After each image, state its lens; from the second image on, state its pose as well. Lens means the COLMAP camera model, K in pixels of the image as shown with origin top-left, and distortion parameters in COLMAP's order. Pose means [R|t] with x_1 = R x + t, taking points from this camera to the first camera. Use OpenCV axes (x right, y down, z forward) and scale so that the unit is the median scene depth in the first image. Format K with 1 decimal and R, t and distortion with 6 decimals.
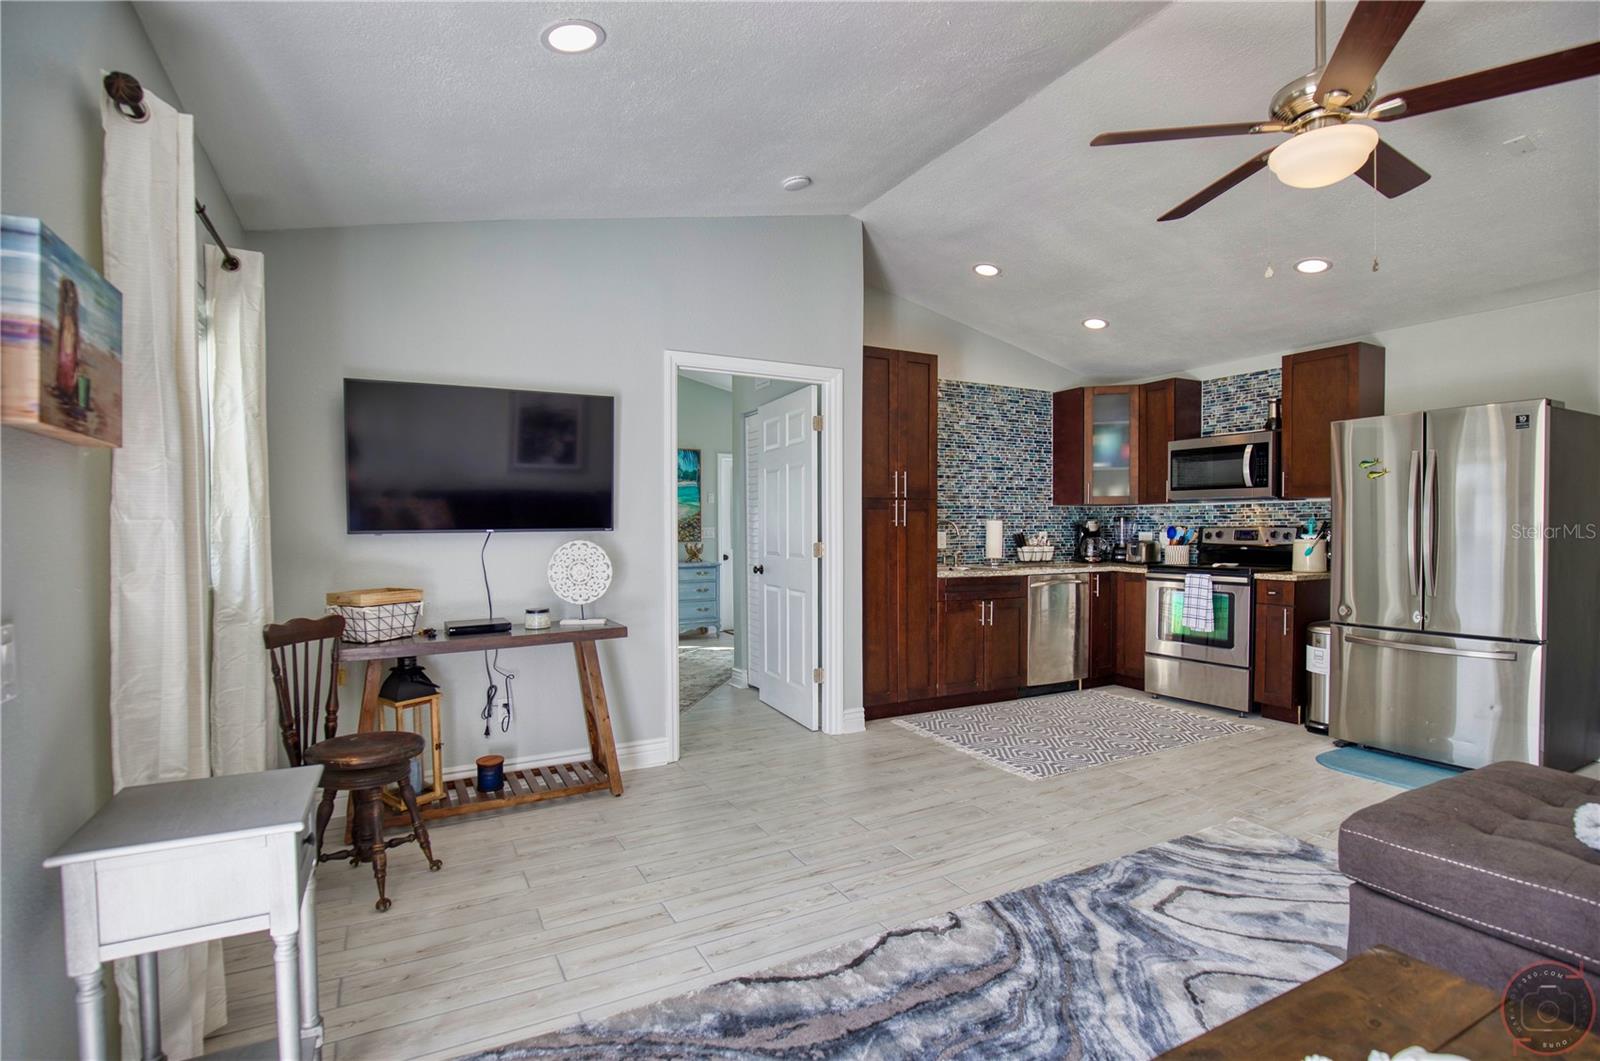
lens RADIAL K [[778.5, 0, 811.1], [0, 778.5, 545.3], [0, 0, 1]] dist [-0.030446, -0.000291]
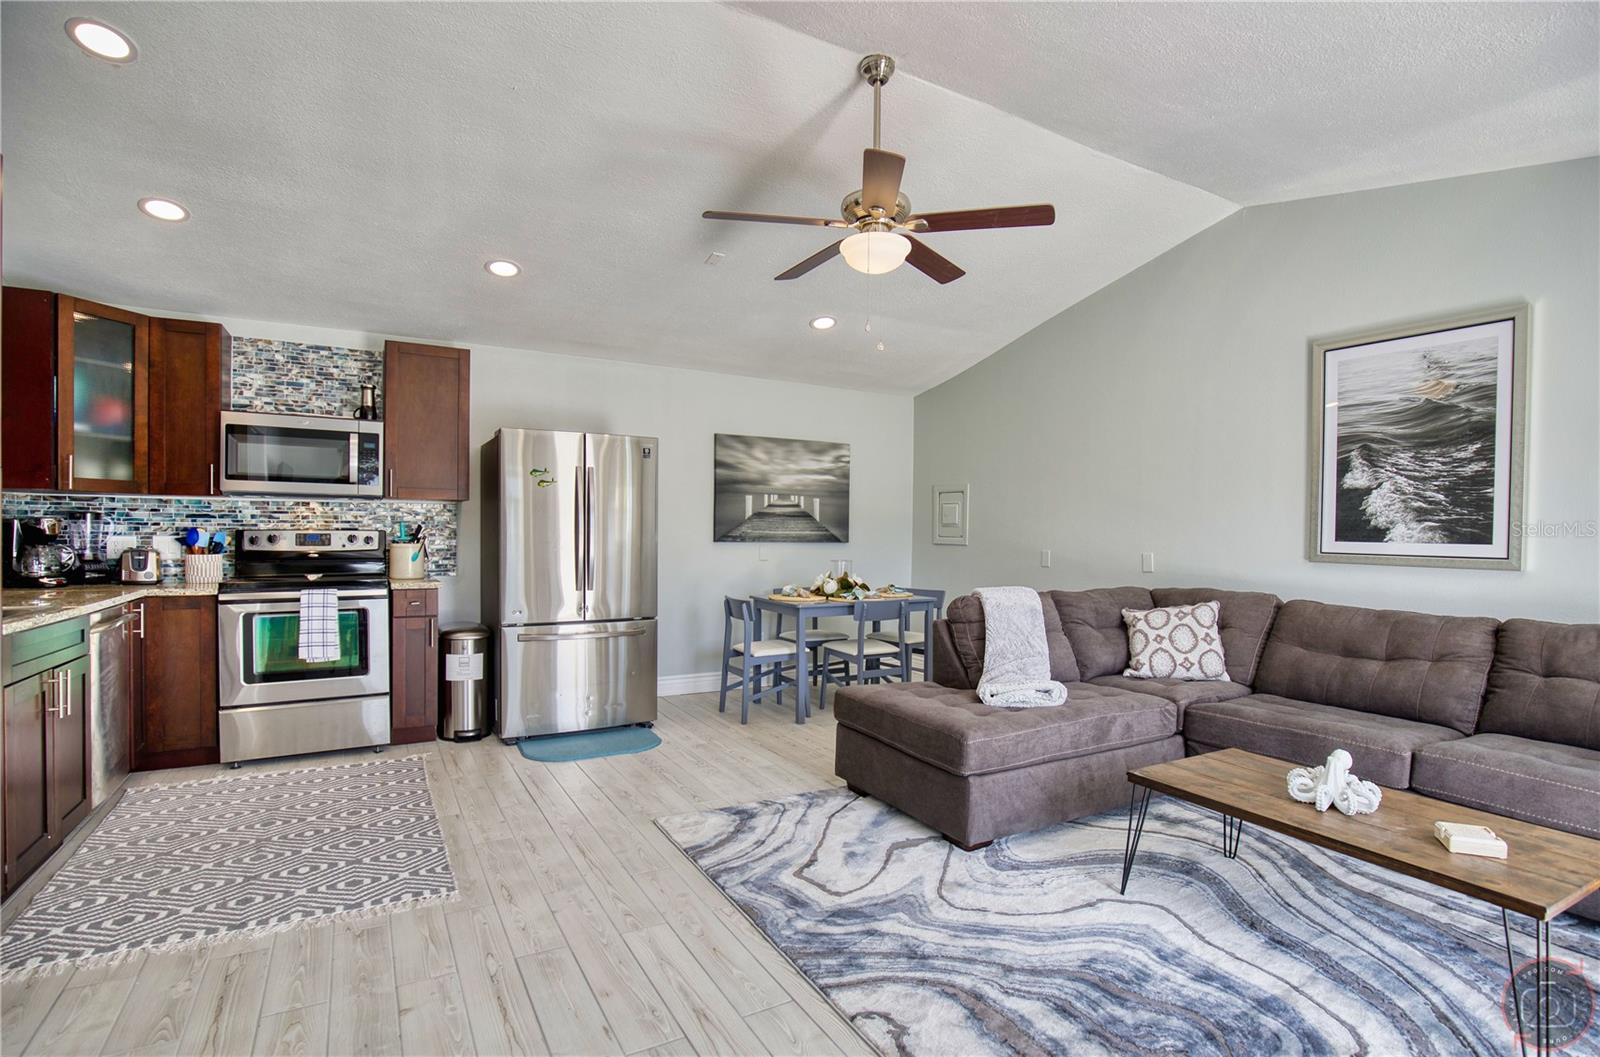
lens RADIAL K [[778.5, 0, 811.1], [0, 778.5, 543.3], [0, 0, 1]] dist [-0.030446, -0.000291]
pose [[-0.033169, -0.011130, 0.999388, -0.285095], [0.017025, 0.999787, 0.011700, -0.009873], [-0.999305, 0.017403, -0.032973, 0.502678]]
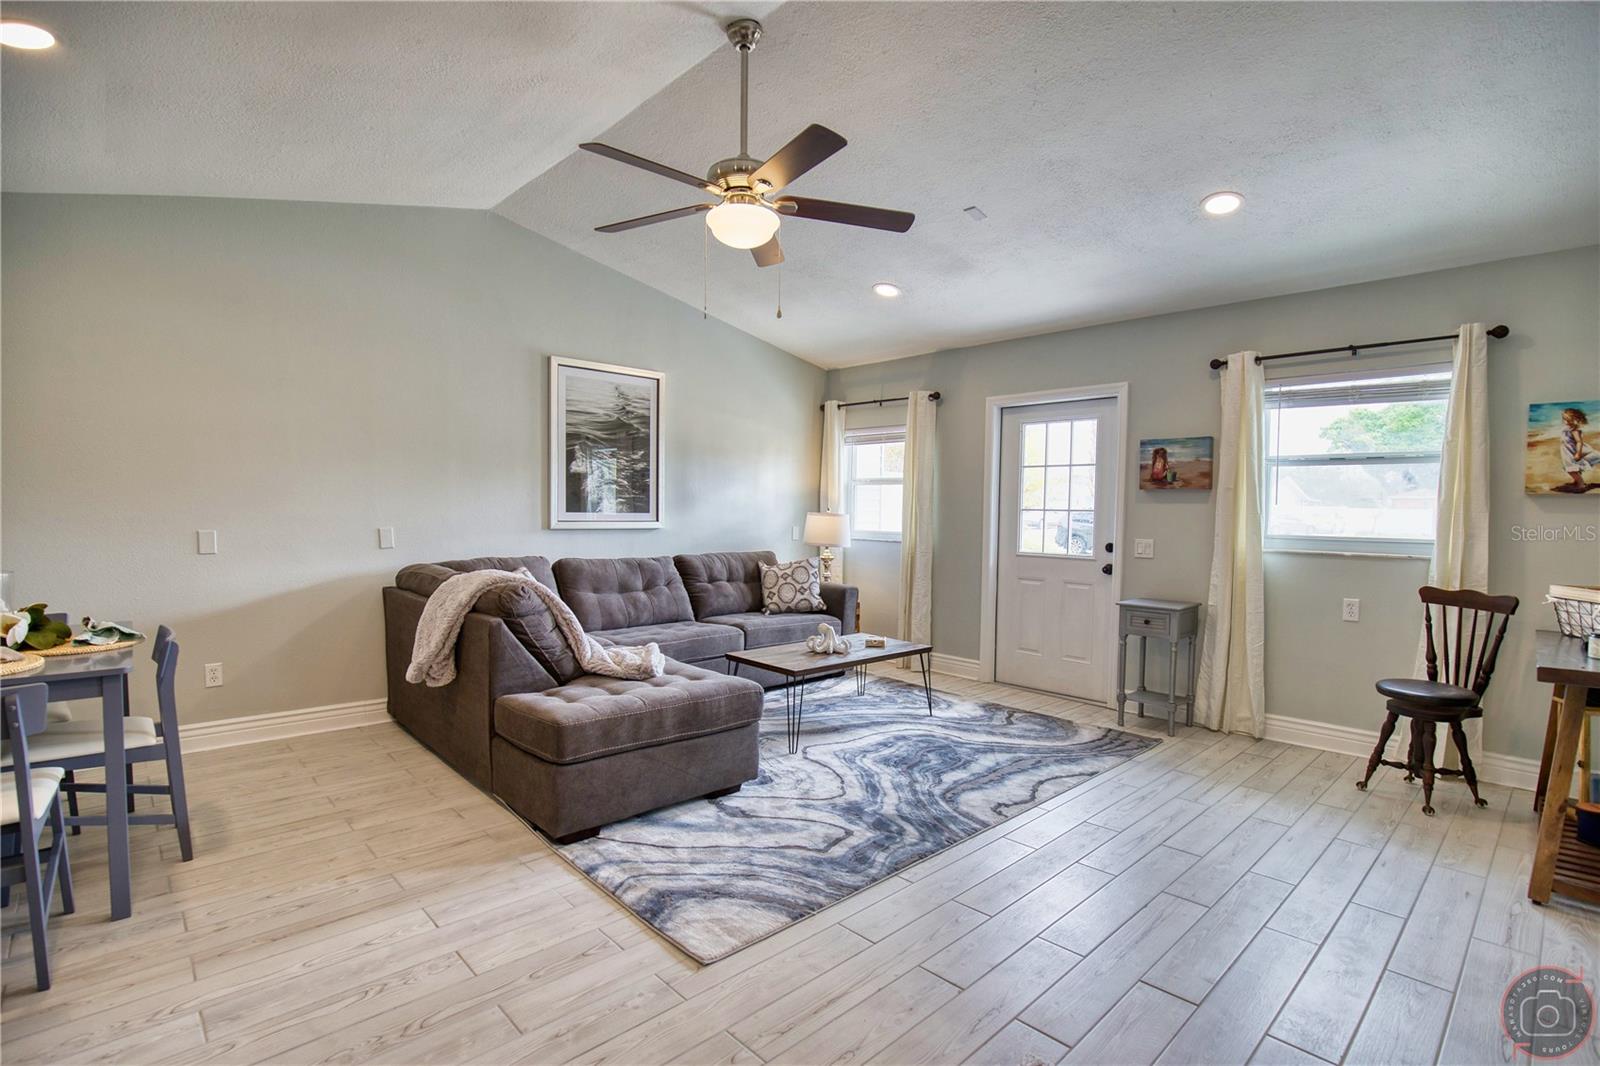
lens RADIAL K [[757.2, 0, 821.7], [0, 757.2, 534.6], [0, 0, 1]] dist [-0.017174, 0.000024]
pose [[-0.961813, 0.002673, -0.273694, 0.386212], [-0.014609, 0.998026, 0.061086, -0.029199], [0.273317, 0.062752, -0.959875, 0.990015]]
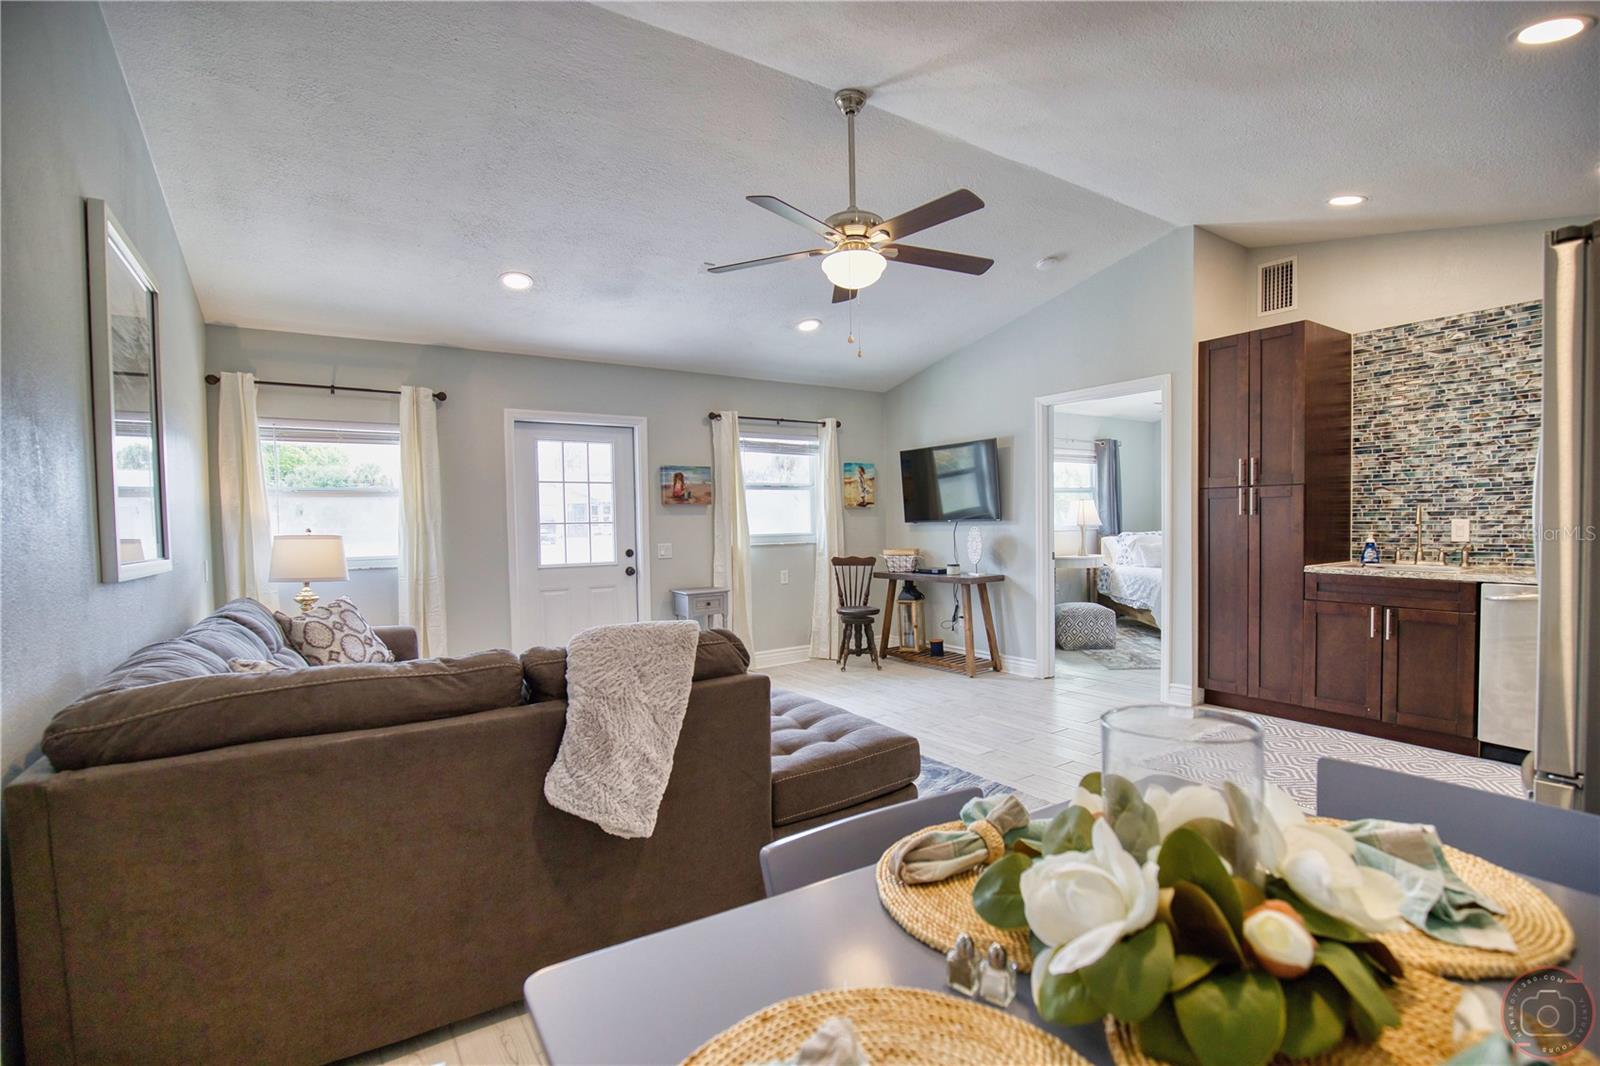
lens RADIAL K [[731.7, 0, 797.9], [0, 731.7, 541.7], [0, 0, 1]] dist [-0.018740, -0.000040]
pose [[0.070252, 0.033082, -0.996981, 0.893424], [-0.007717, 0.999438, 0.032620, -0.014680], [0.997499, 0.005402, 0.070468, 0.347270]]
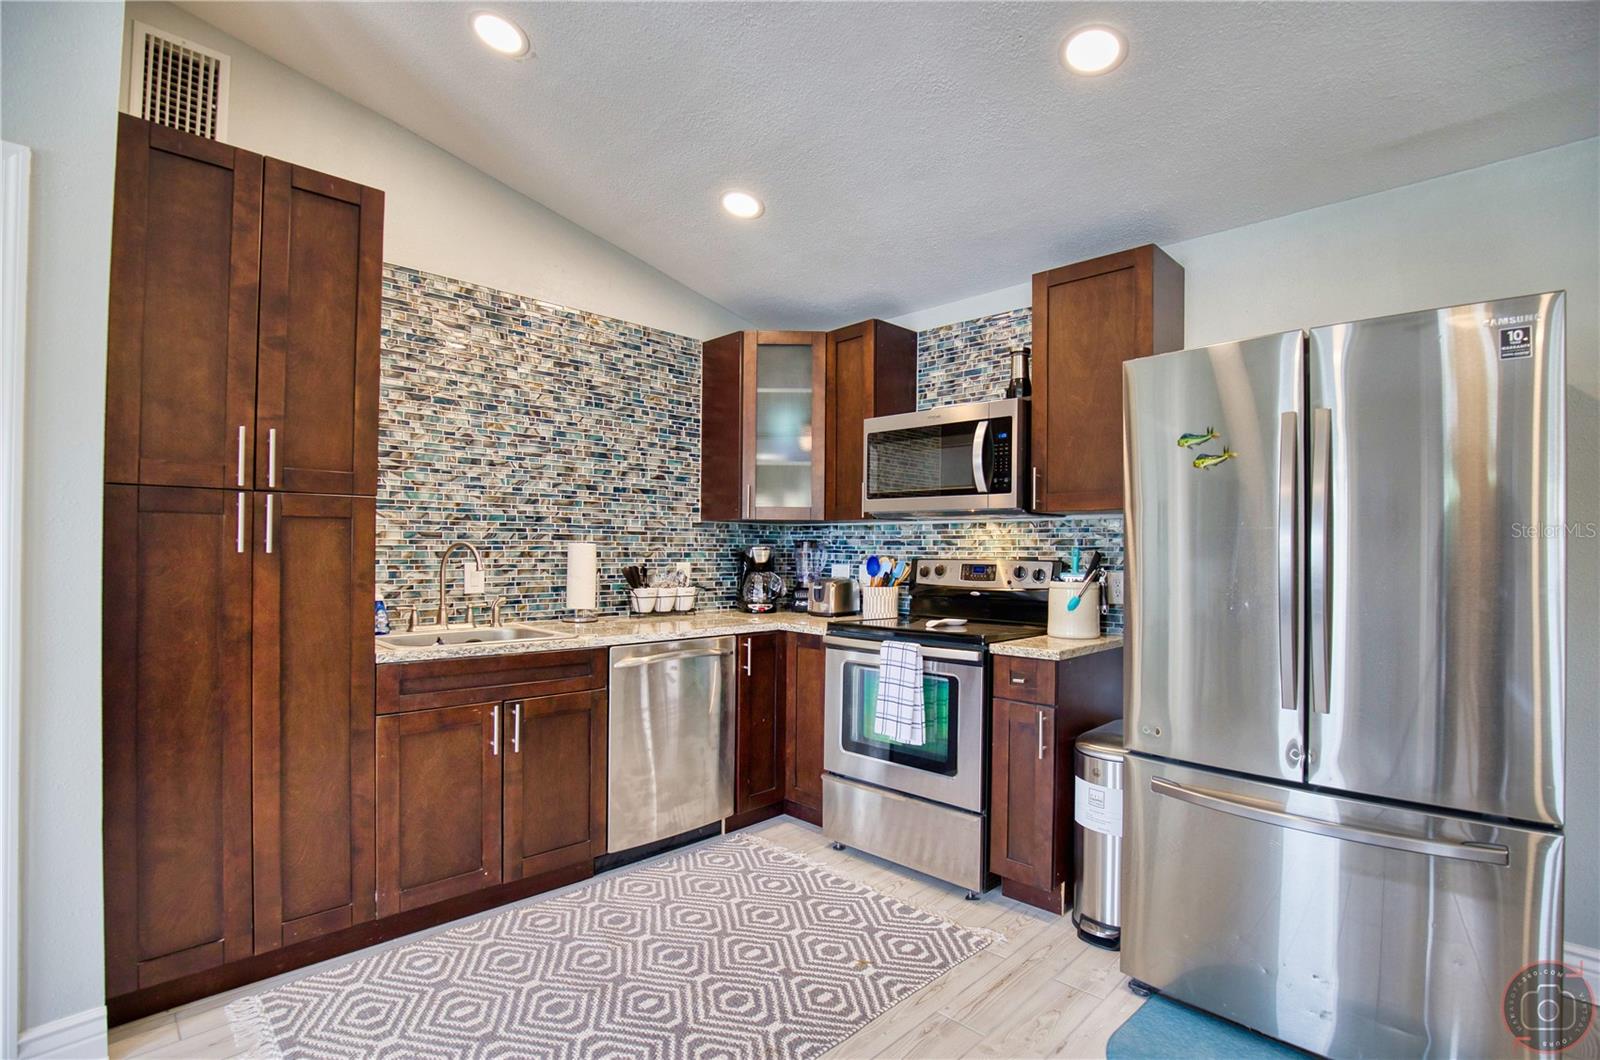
lens RADIAL K [[757.4, 0, 826.3], [0, 757.4, 545.4], [0, 0, 1]] dist [-0.027850, 0.000151]
pose [[0.953848, 0.013957, 0.299964, 0.268925], [-0.005157, 0.999533, -0.030108, -0.016204], [-0.300245, 0.027171, 0.953475, 0.463034]]
